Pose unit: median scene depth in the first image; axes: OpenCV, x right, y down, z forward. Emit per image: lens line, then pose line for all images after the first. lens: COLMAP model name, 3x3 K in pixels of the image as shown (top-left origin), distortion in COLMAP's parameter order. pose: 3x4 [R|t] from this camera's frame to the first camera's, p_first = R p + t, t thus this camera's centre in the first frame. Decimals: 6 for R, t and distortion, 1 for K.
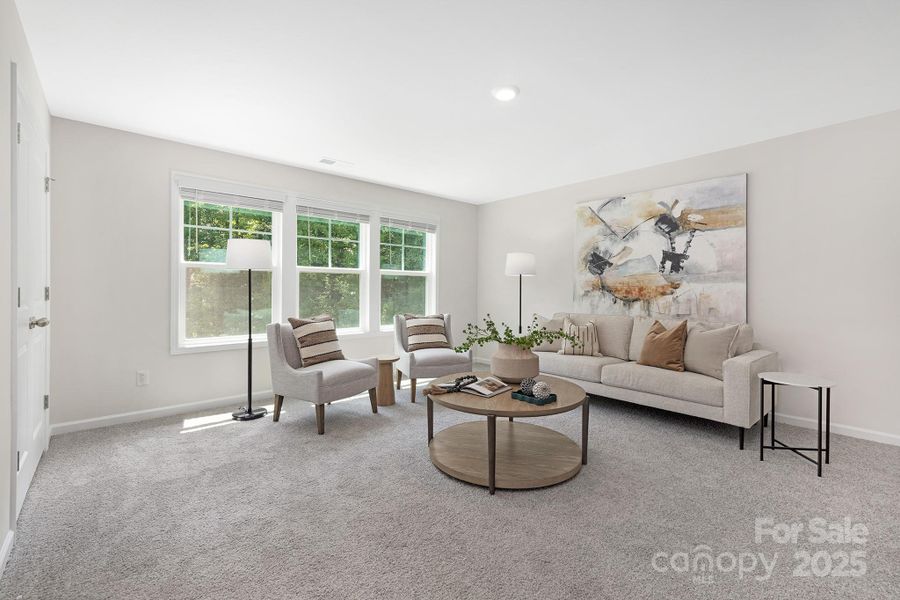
lens RADIAL K [[384.0, 0, 450.0], [0, 384.0, 292.7], [0, 0, 1]] dist [-0.001484, -0.000026]
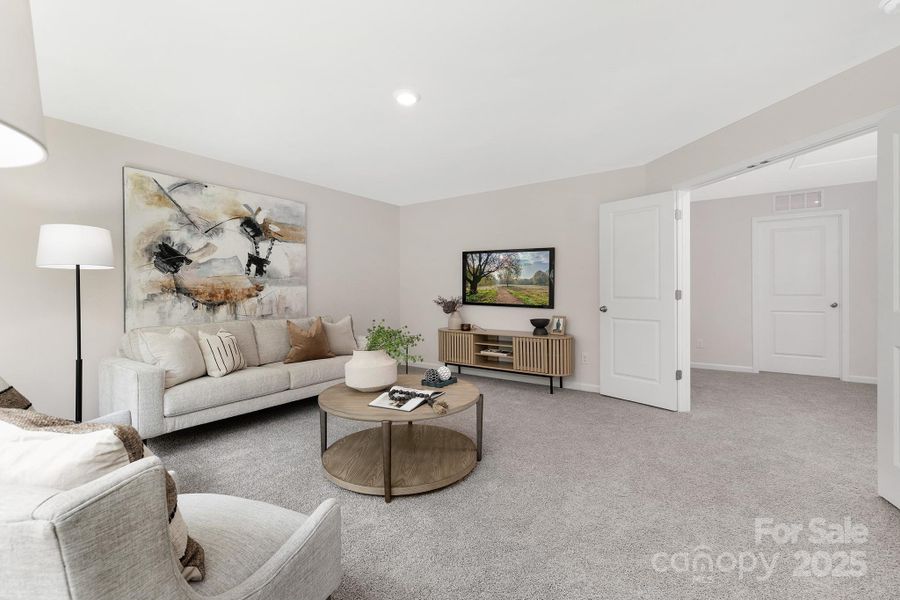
lens RADIAL K [[384.0, 0, 450.0], [0, 384.0, 292.7], [0, 0, 1]] dist [-0.001484, -0.000026]
pose [[-0.224350, -0.008287, 0.974473, -0.541751], [0.007635, 0.999918, 0.010261, -0.012410], [-0.974479, 0.009742, -0.224268, 0.699073]]
